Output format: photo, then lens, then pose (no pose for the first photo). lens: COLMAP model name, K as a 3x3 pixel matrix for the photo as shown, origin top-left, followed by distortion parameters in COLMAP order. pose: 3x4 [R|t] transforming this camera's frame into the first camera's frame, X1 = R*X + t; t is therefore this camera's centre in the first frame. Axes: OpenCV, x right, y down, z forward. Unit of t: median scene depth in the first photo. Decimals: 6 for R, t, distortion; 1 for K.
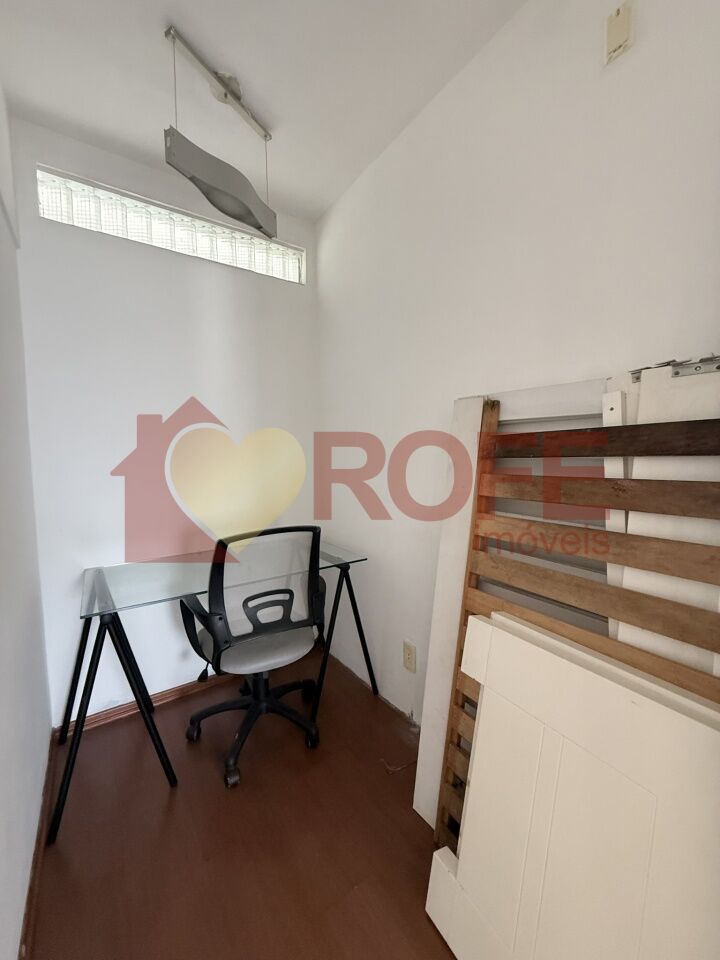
lens RADIAL K [[381.3, 0, 361.3], [0, 381.3, 478.7], [0, 0, 1]] dist [0.000195, 0.000284]
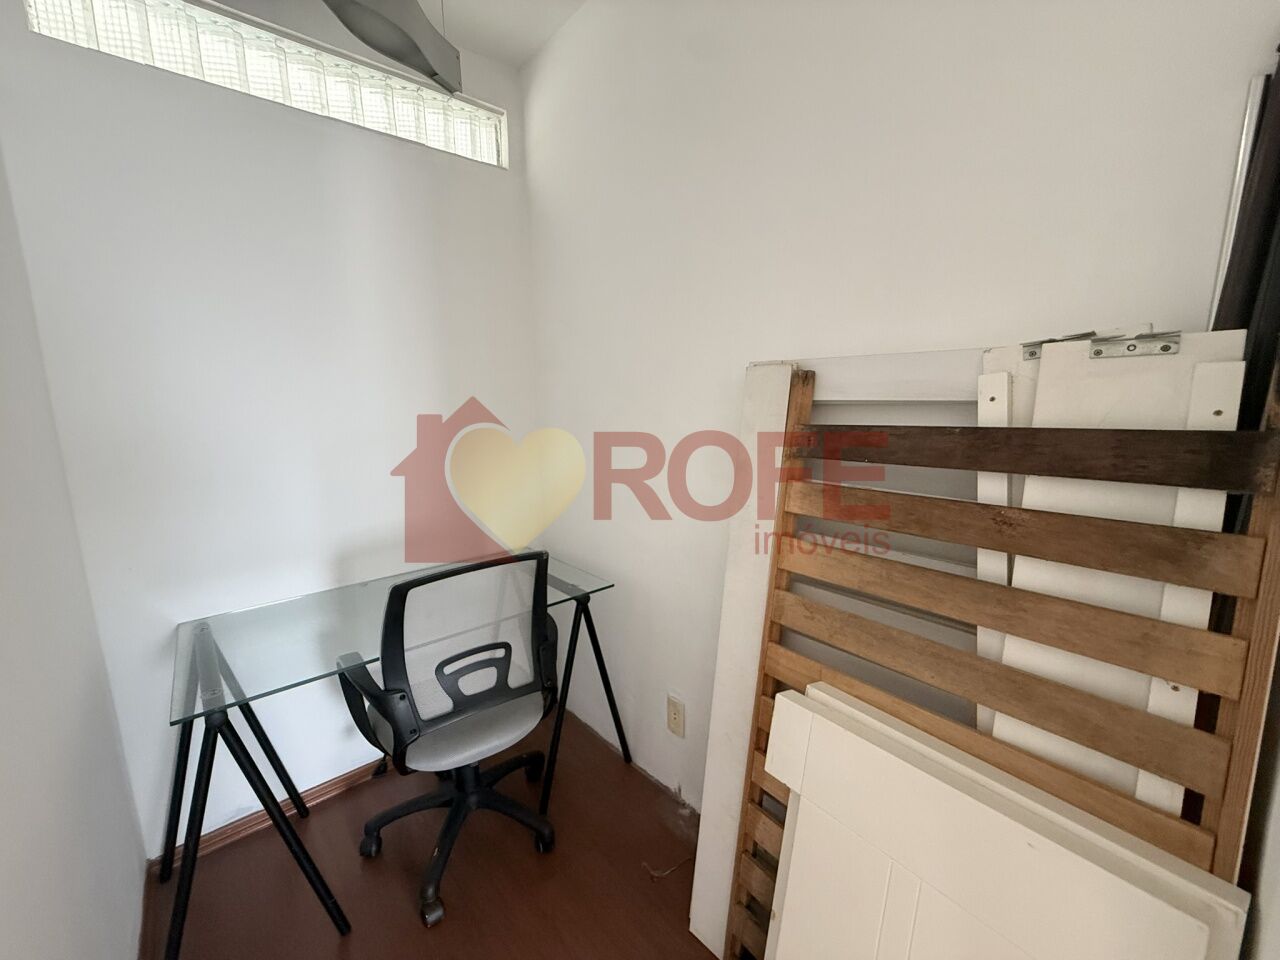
lens RADIAL K [[508.4, 0, 639.5], [0, 508.4, 479.7], [0, 0, 1]] dist [0.000195, 0.000284]
pose [[0.994547, -0.023050, 0.101707, -0.037318], [0.013901, 0.995866, 0.089767, -0.084559], [-0.103356, -0.087864, 0.990756, 0.105484]]
